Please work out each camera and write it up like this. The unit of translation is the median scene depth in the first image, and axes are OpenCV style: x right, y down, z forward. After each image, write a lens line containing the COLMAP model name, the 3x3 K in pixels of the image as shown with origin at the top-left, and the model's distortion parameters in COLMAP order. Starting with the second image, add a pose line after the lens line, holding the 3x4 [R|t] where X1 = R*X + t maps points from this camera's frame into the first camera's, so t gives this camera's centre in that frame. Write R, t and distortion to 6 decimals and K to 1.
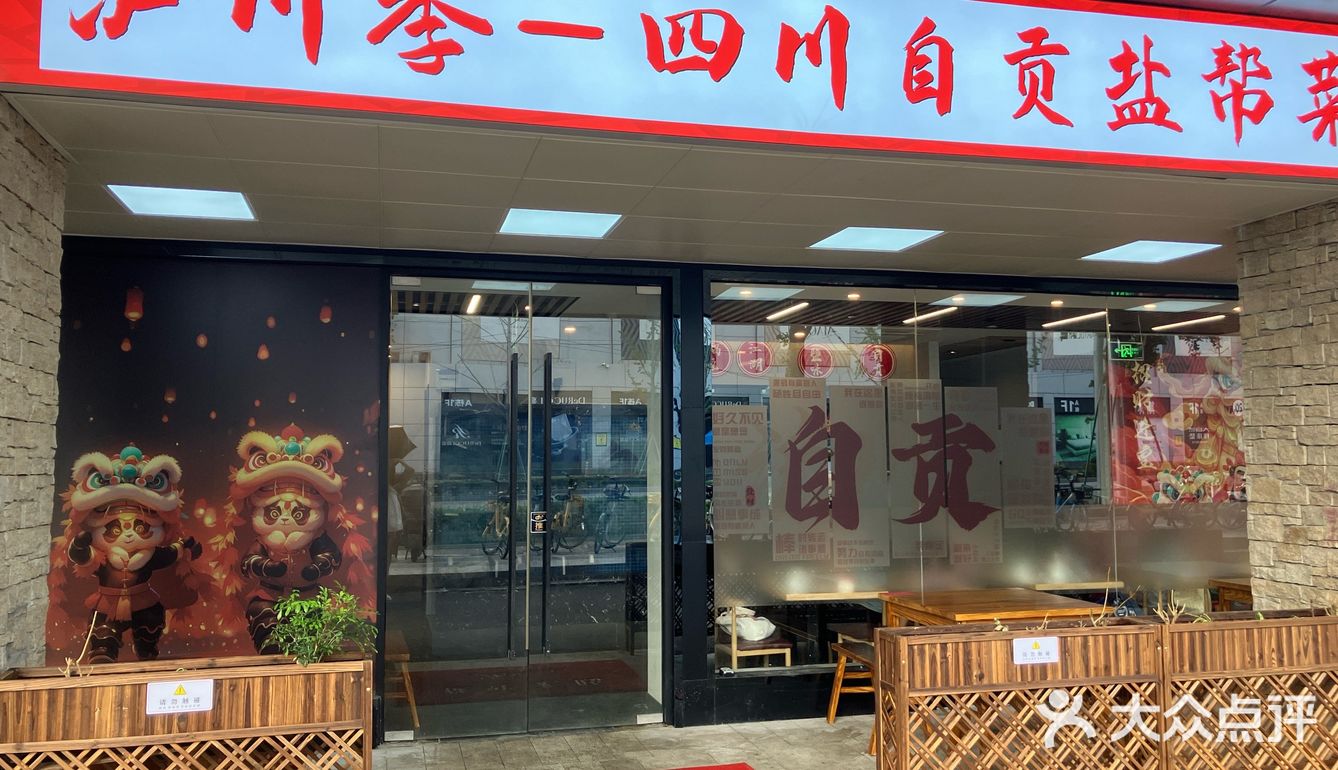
lens RADIAL K [[1084.3, 0, 669.0], [0, 1084.3, 385.0], [0, 0, 1]] dist [0.009521, 0.007197]
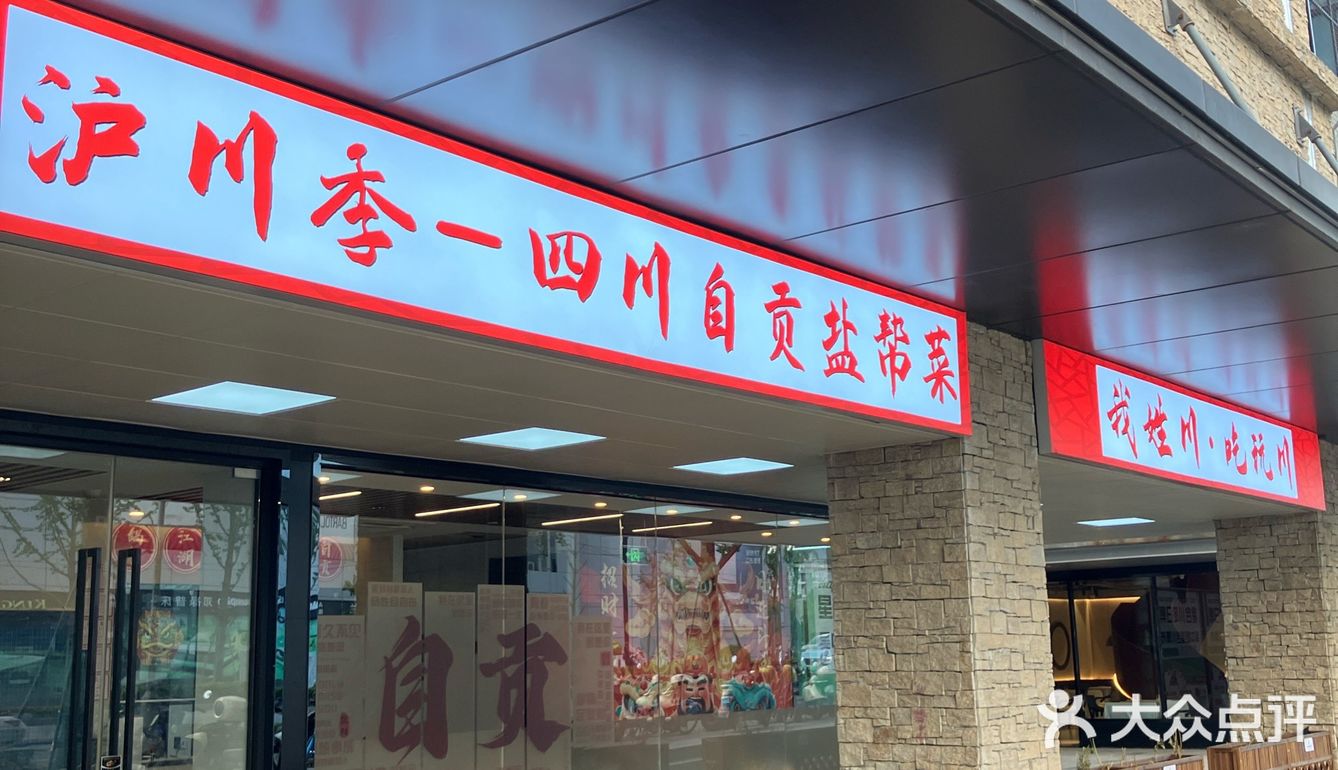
lens RADIAL K [[1483.3, 0, 669.0], [0, 1483.3, 385.0], [0, 0, 1]] dist [0.158253, -0.585480]
pose [[0.797850, 0.092827, 0.595666, -0.638278], [-0.018257, 0.991341, -0.130035, -0.017775], [-0.602579, 0.092873, 0.792637, -0.140397]]
